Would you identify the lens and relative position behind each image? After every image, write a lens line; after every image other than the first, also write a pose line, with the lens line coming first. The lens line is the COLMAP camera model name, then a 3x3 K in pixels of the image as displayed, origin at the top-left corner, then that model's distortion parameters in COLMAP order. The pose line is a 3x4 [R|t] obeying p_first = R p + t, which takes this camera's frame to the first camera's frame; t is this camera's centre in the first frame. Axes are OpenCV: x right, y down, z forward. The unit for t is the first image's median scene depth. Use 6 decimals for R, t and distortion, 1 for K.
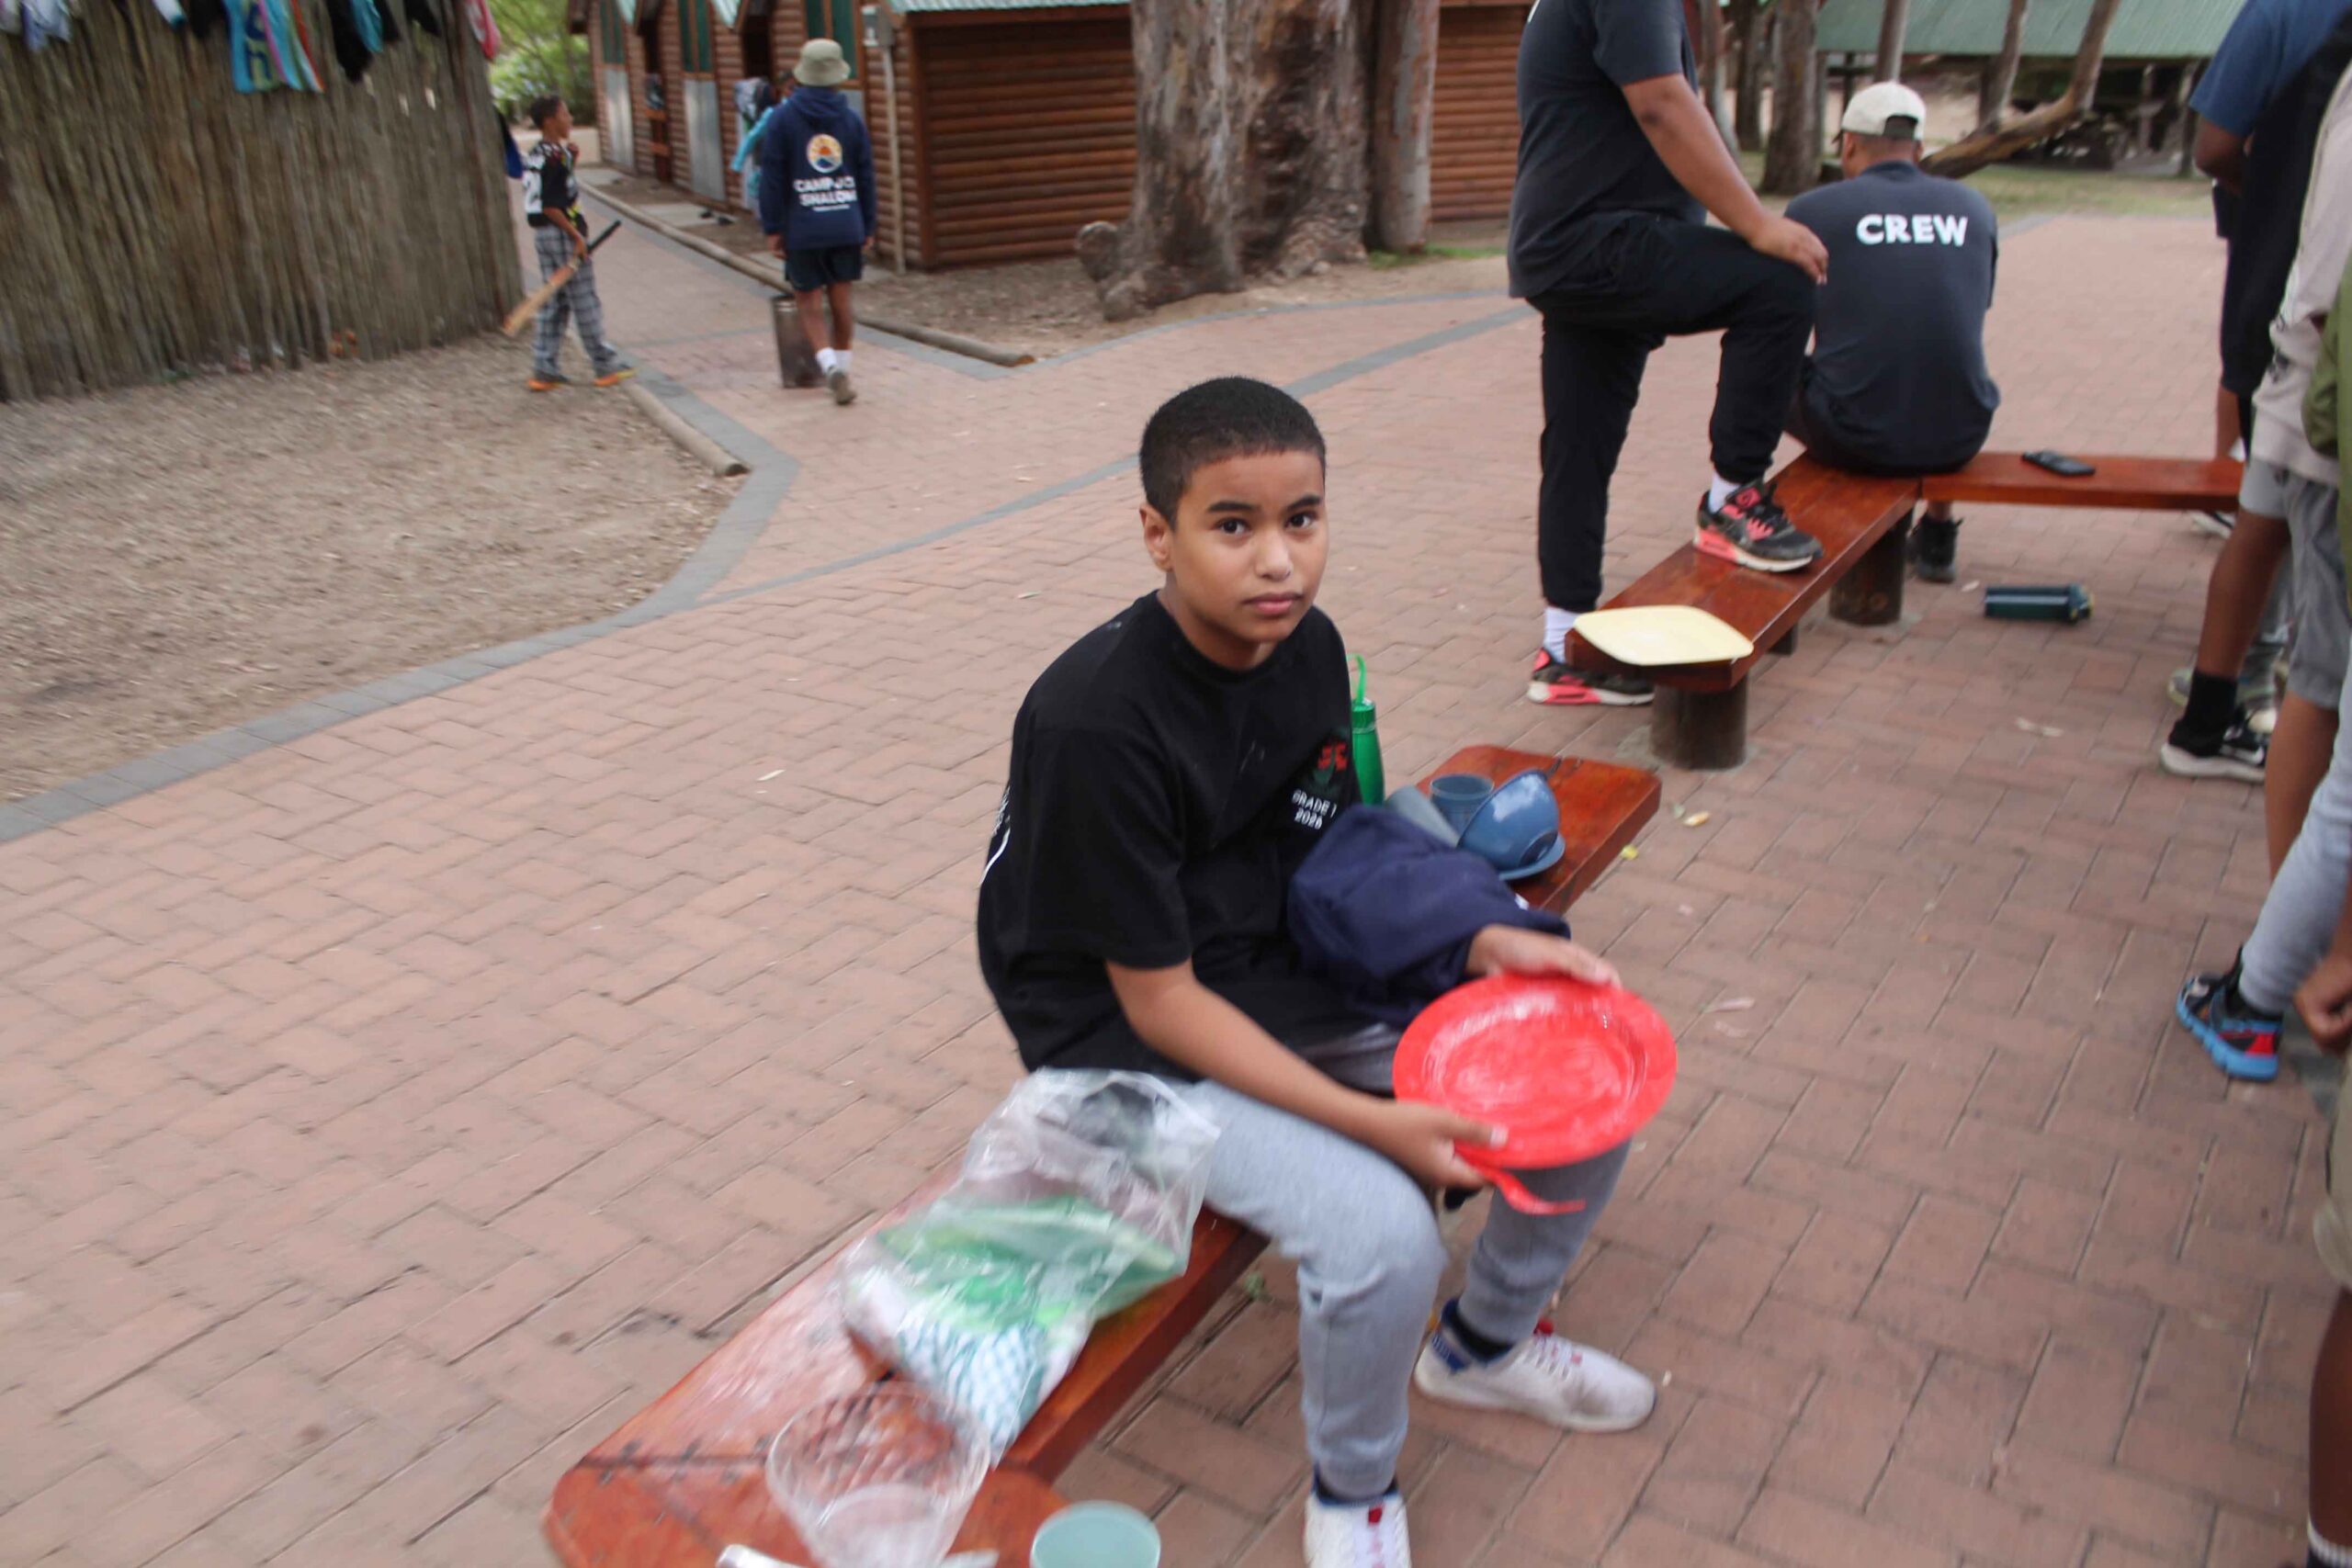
lens RADIAL K [[1926.4, 0, 1250.5], [0, 1926.4, 781.3], [0, 0, 1]] dist [-0.116462, 0.004427]
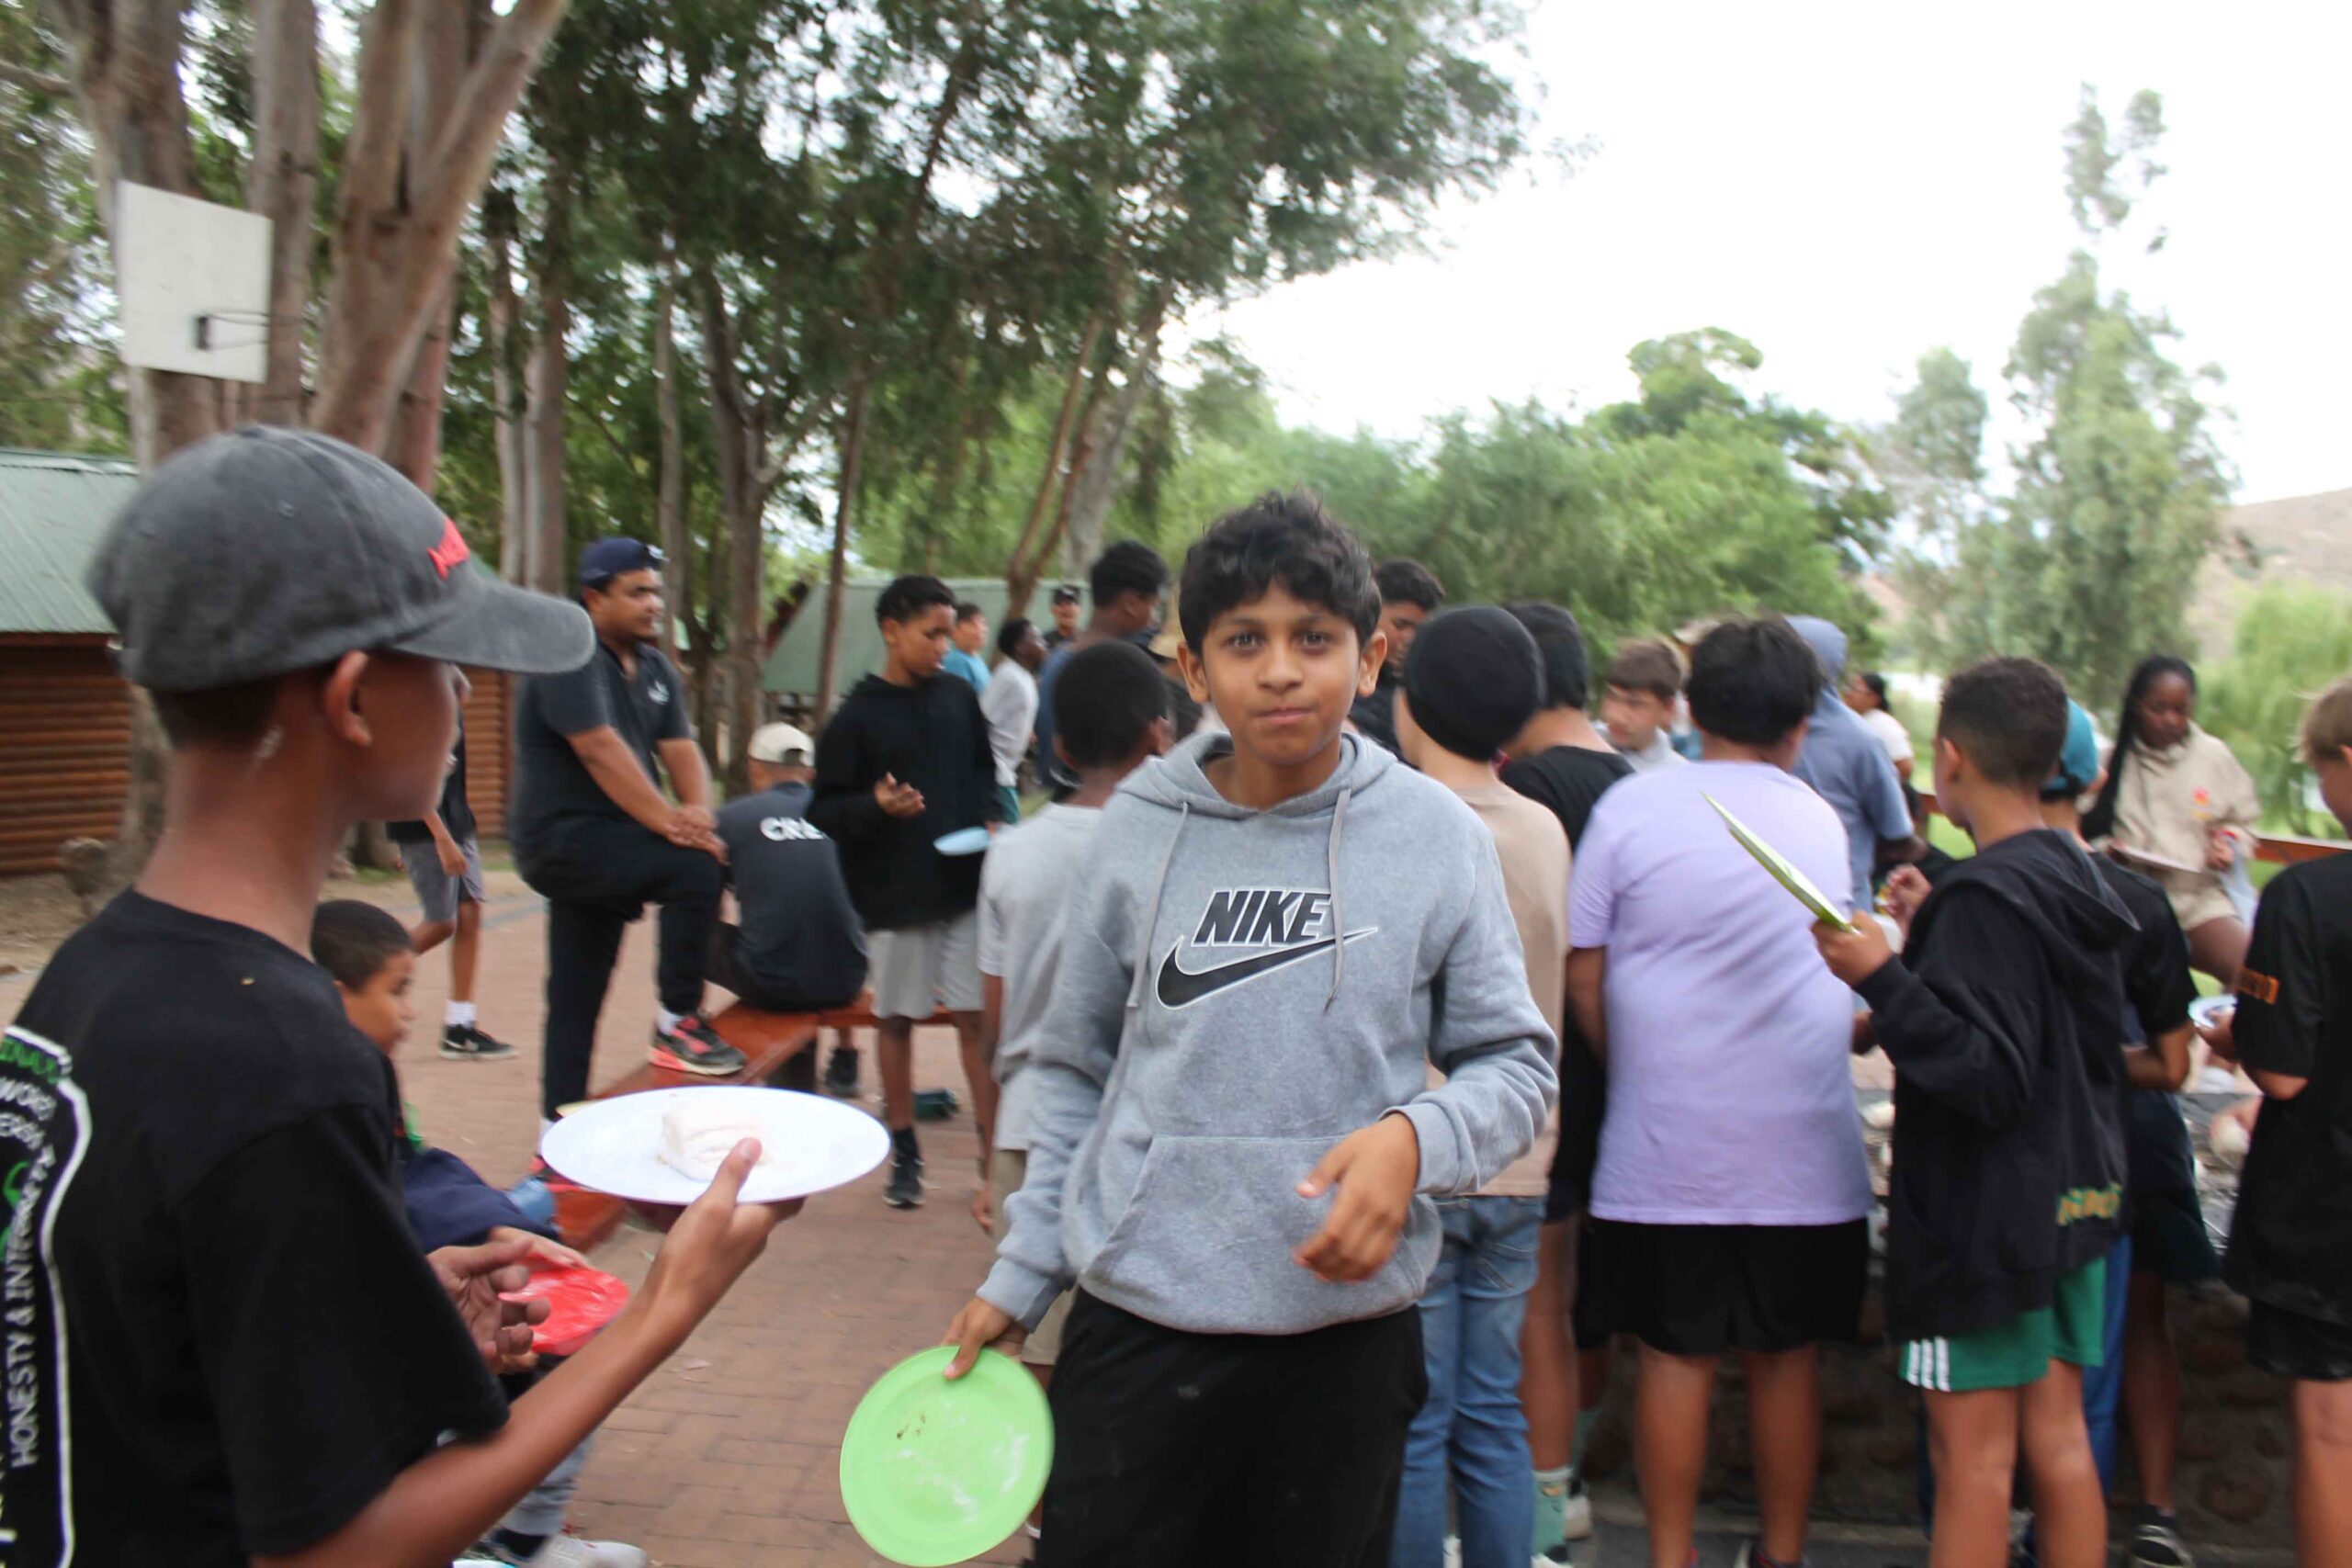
lens RADIAL K [[1926.4, 0, 1250.5], [0, 1926.4, 781.3], [0, 0, 1]] dist [-0.116462, 0.004427]
pose [[0.870616, 0.014921, 0.491736, -0.052615], [0.141118, 0.949961, -0.278674, 0.107309], [-0.471289, 0.312011, 0.824946, -0.315831]]
